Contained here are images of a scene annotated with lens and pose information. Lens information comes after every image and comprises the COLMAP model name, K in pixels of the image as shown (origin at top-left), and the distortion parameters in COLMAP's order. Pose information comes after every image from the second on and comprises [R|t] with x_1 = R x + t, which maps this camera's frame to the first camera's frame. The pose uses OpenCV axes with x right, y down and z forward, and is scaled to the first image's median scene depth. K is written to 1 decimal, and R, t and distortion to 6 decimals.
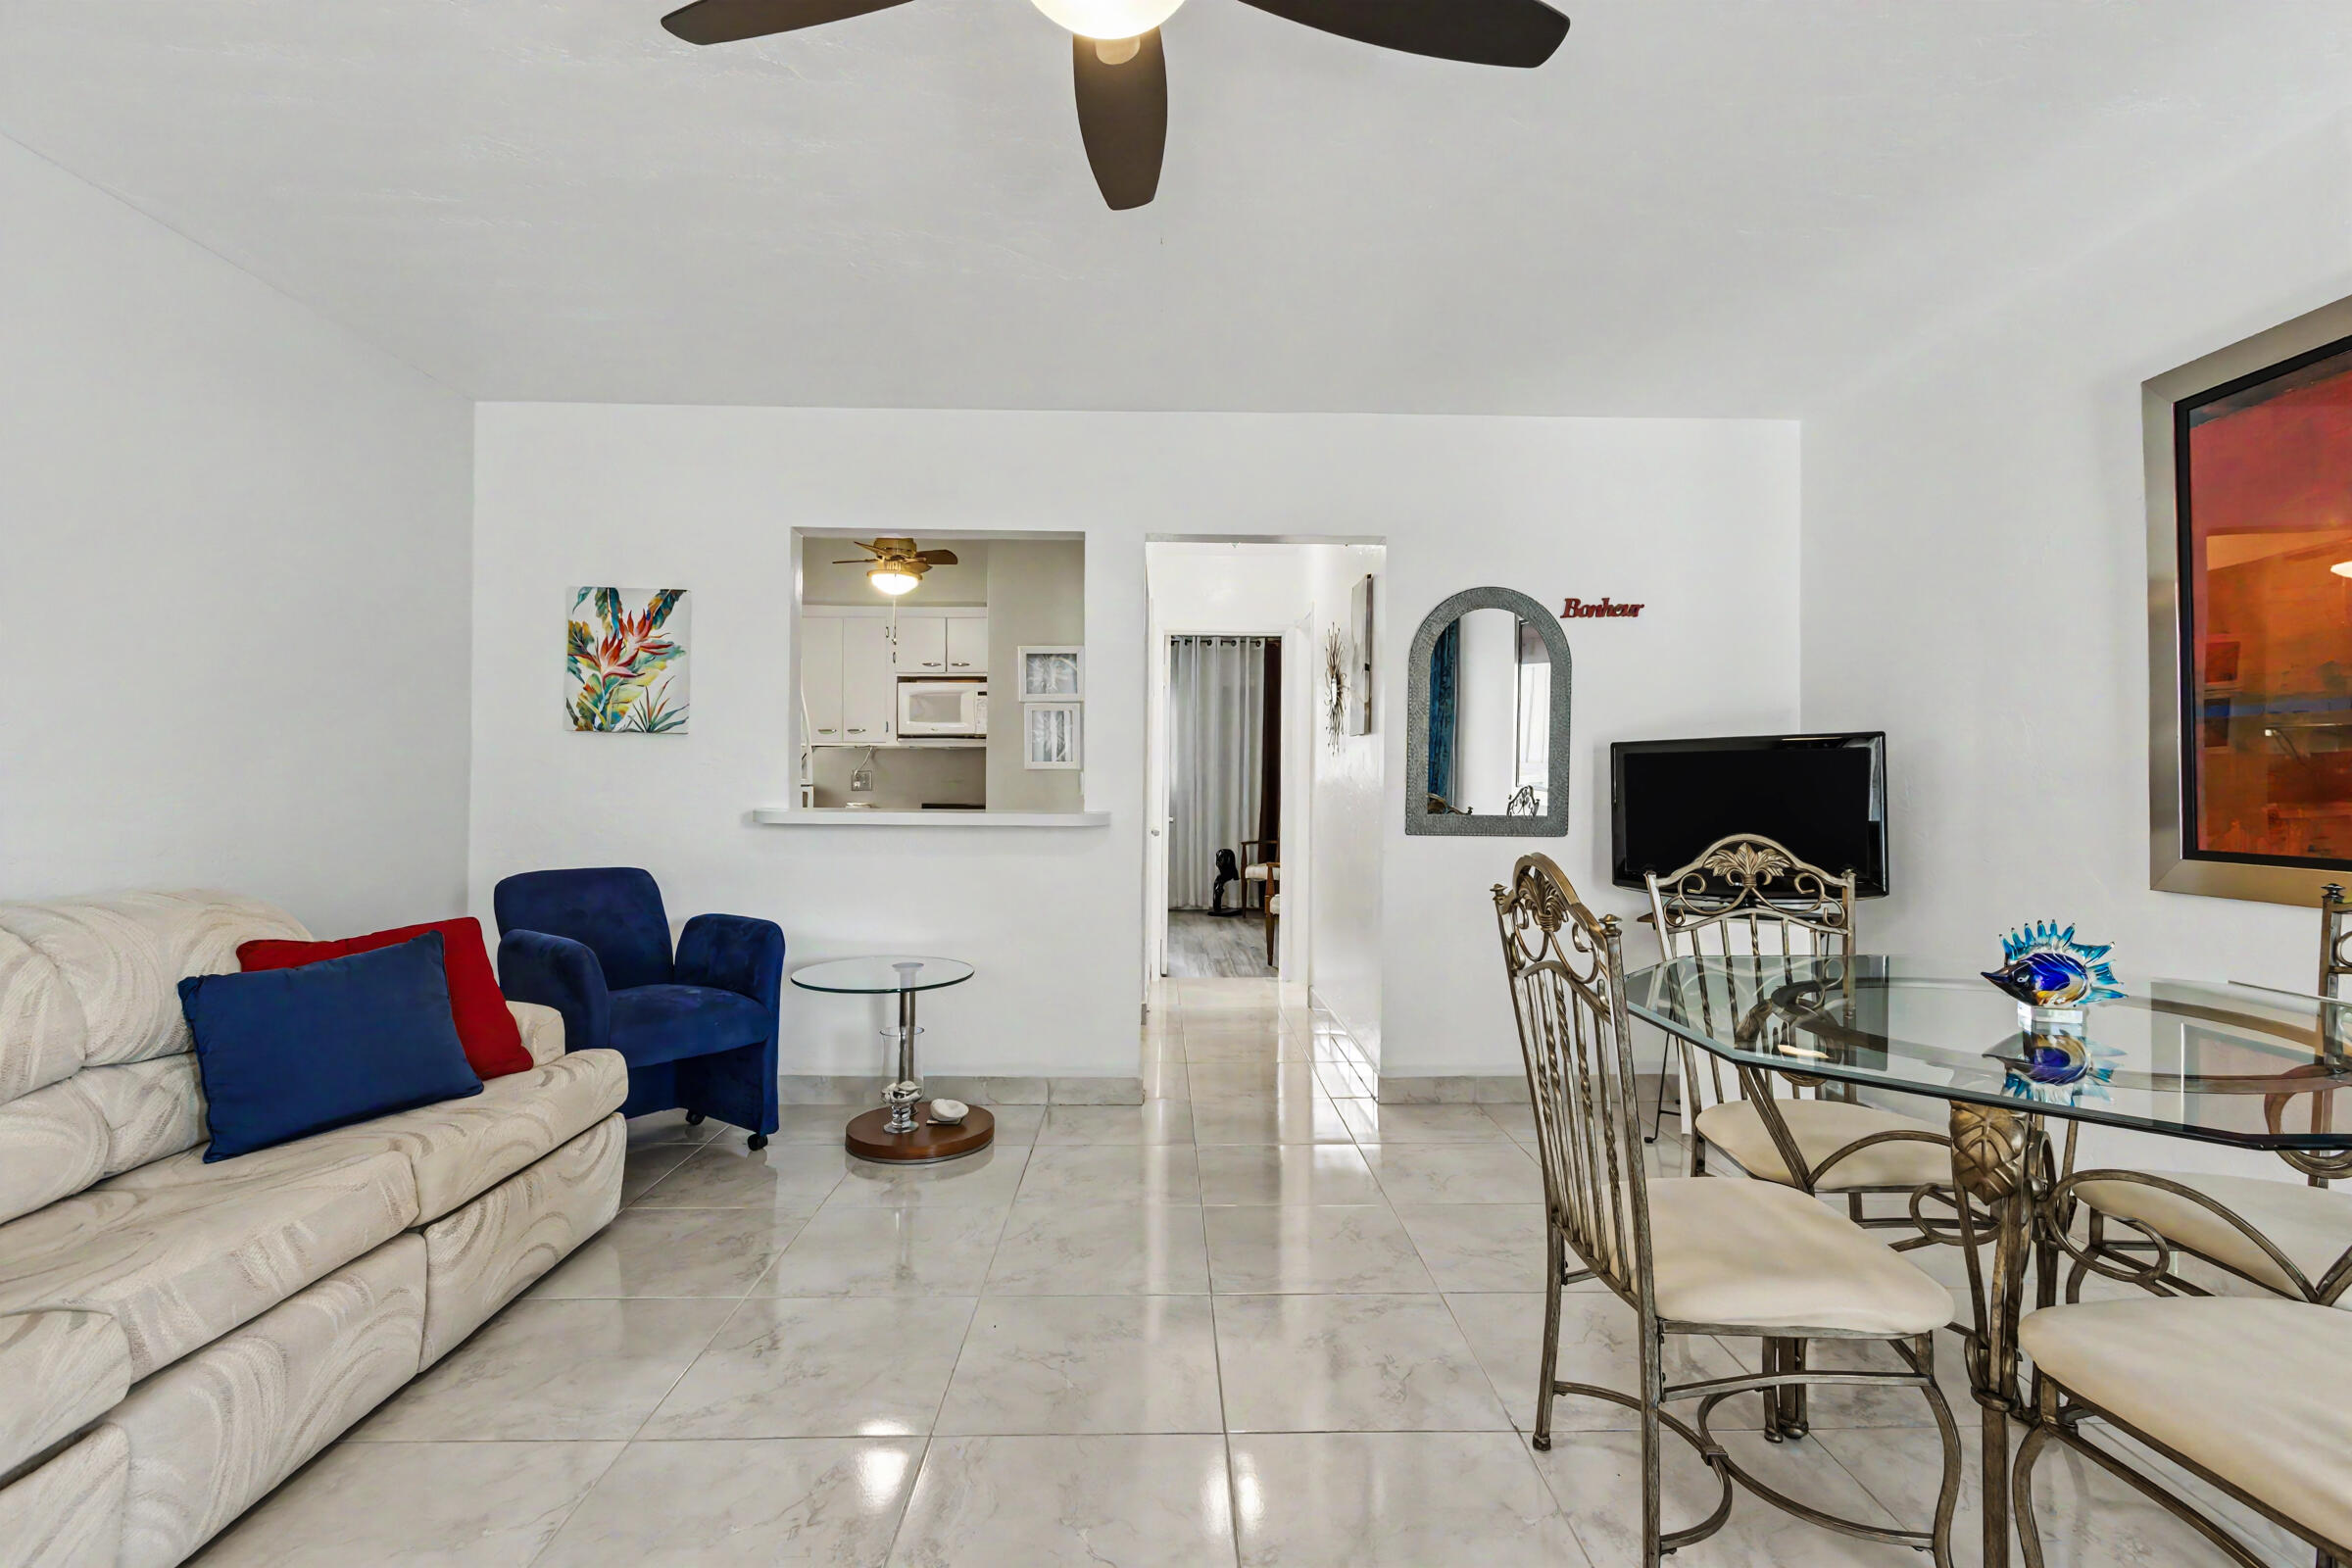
lens RADIAL K [[1065.4, 0, 1189.3], [0, 1065.4, 780.1], [0, 0, 1]] dist [-0.001500, -0.000334]
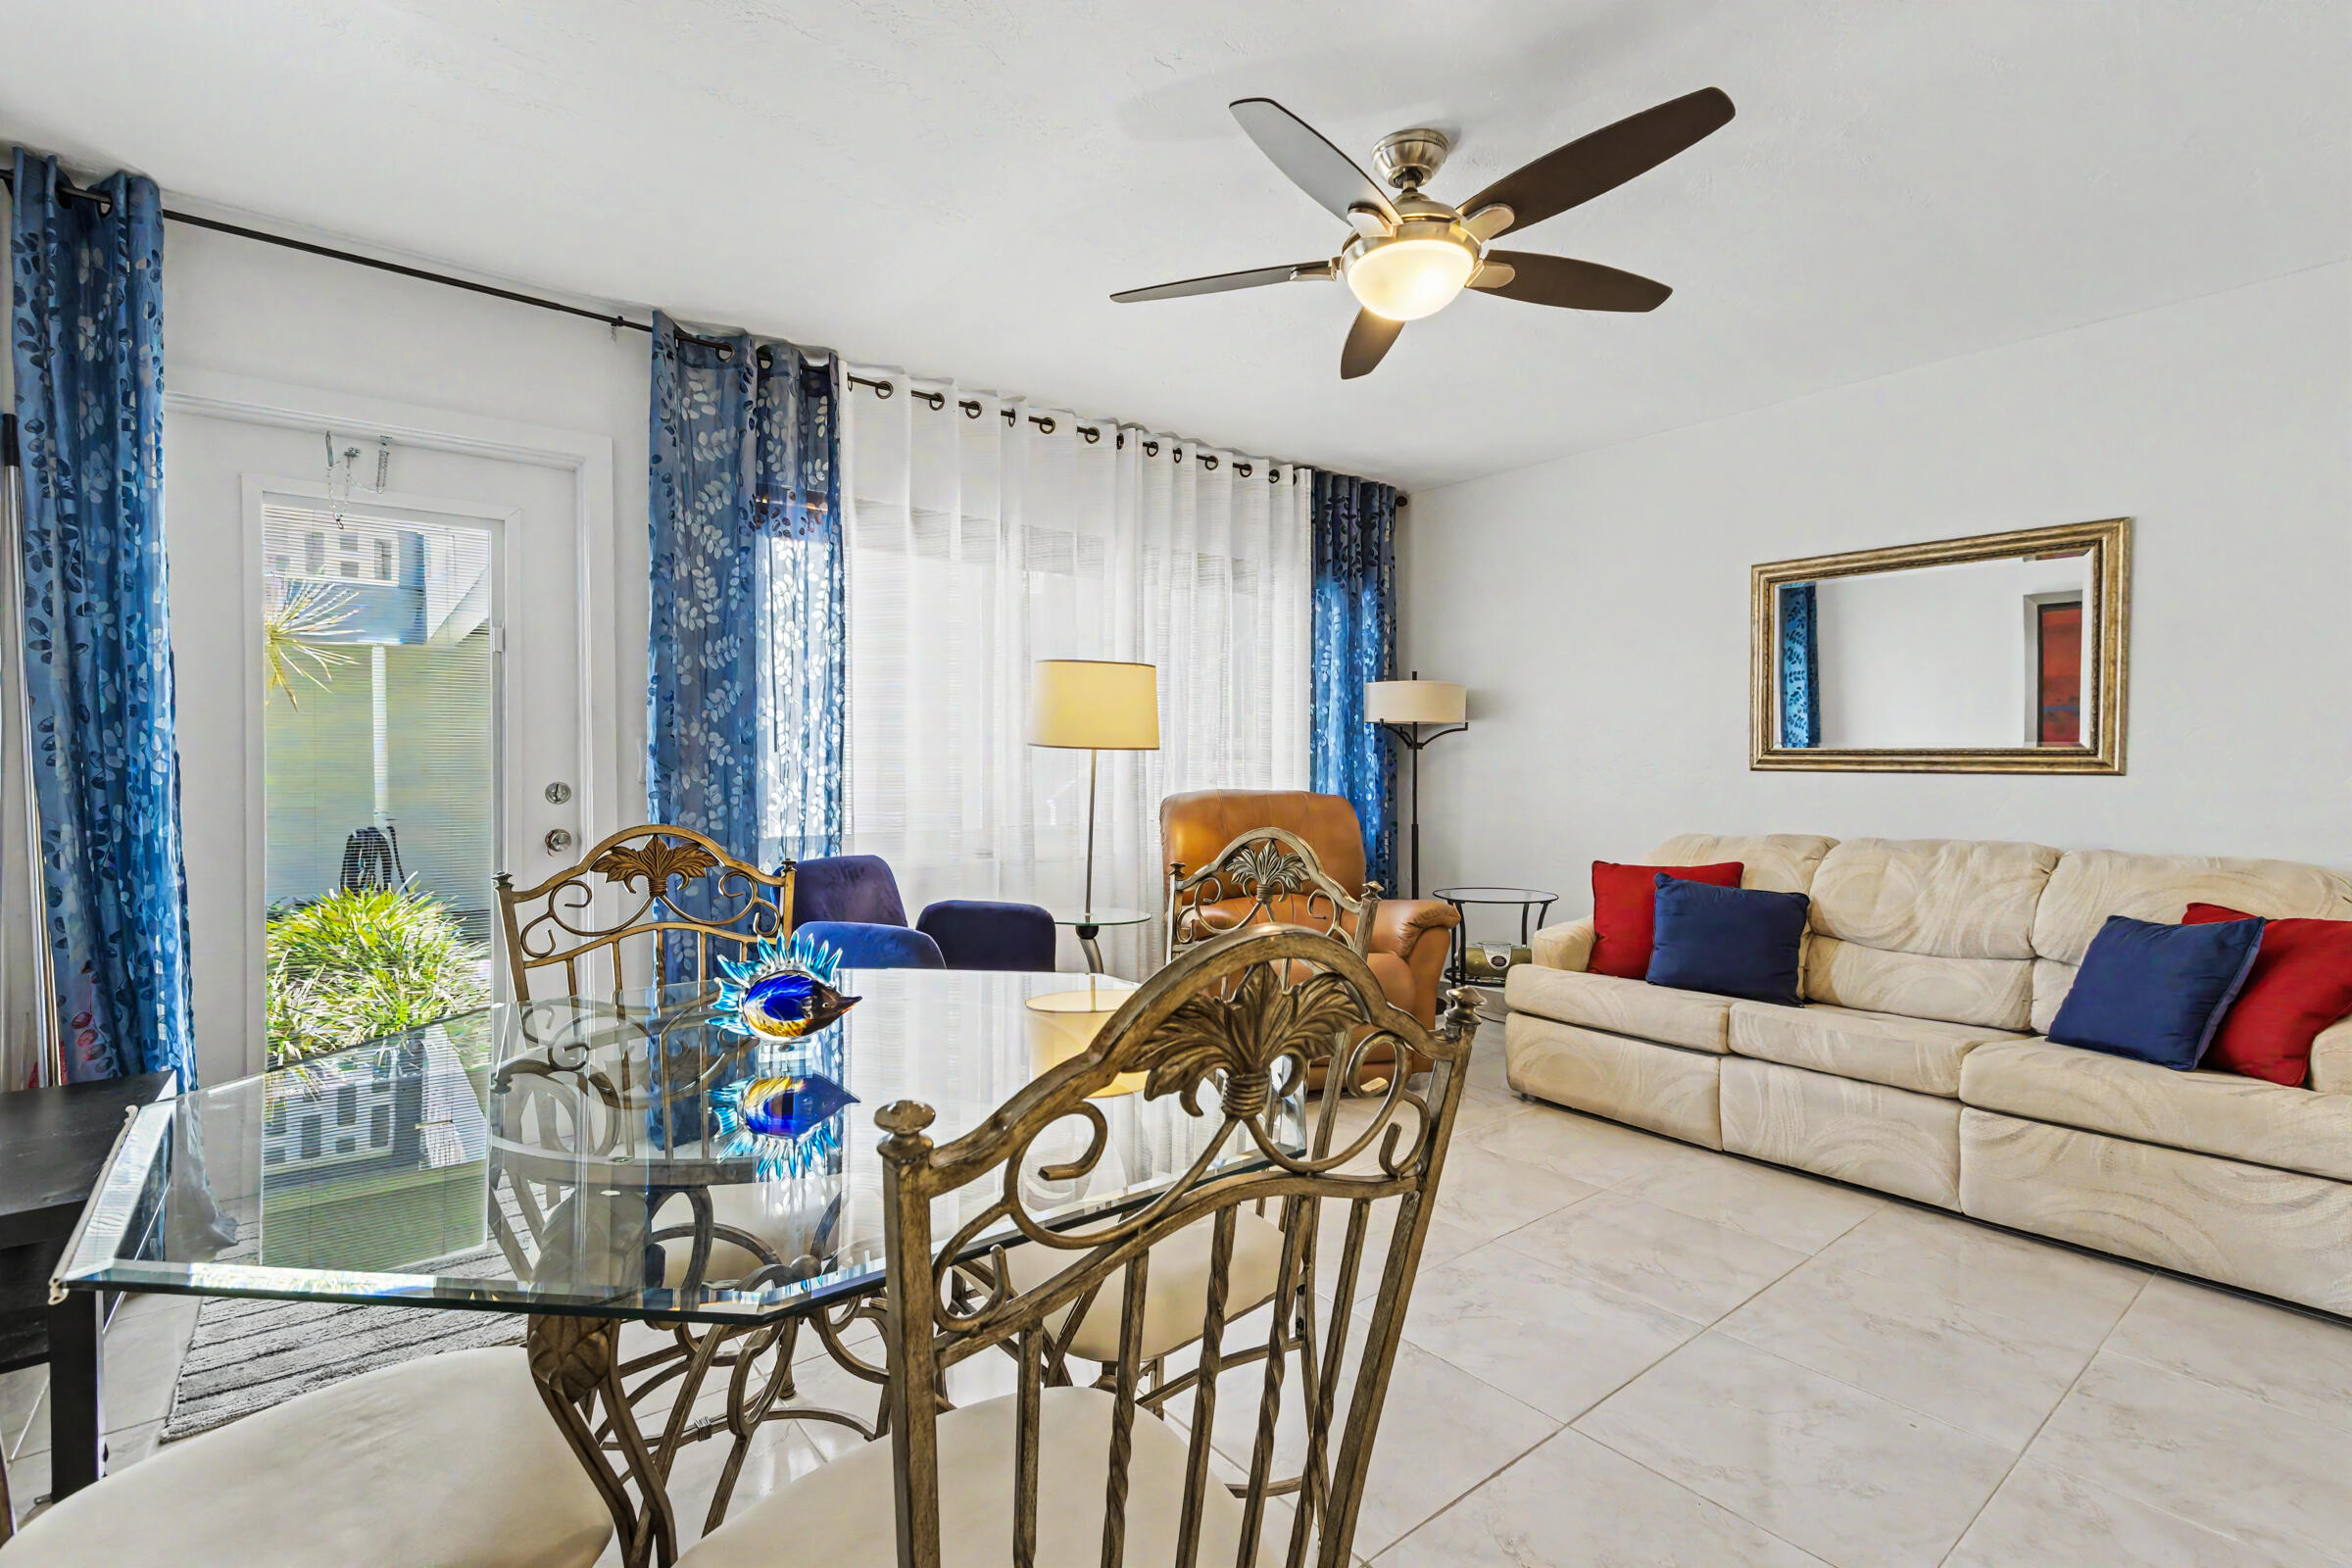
lens RADIAL K [[1073.8, 0, 1183.6], [0, 1073.8, 779.1], [0, 0, 1]] dist [0.003134, -0.000662]
pose [[-0.795108, -0.000075, -0.606468, 0.457338], [-0.000898, 0.999999, 0.001053, 0.008799], [0.606468, 0.001381, -0.795107, 0.785492]]
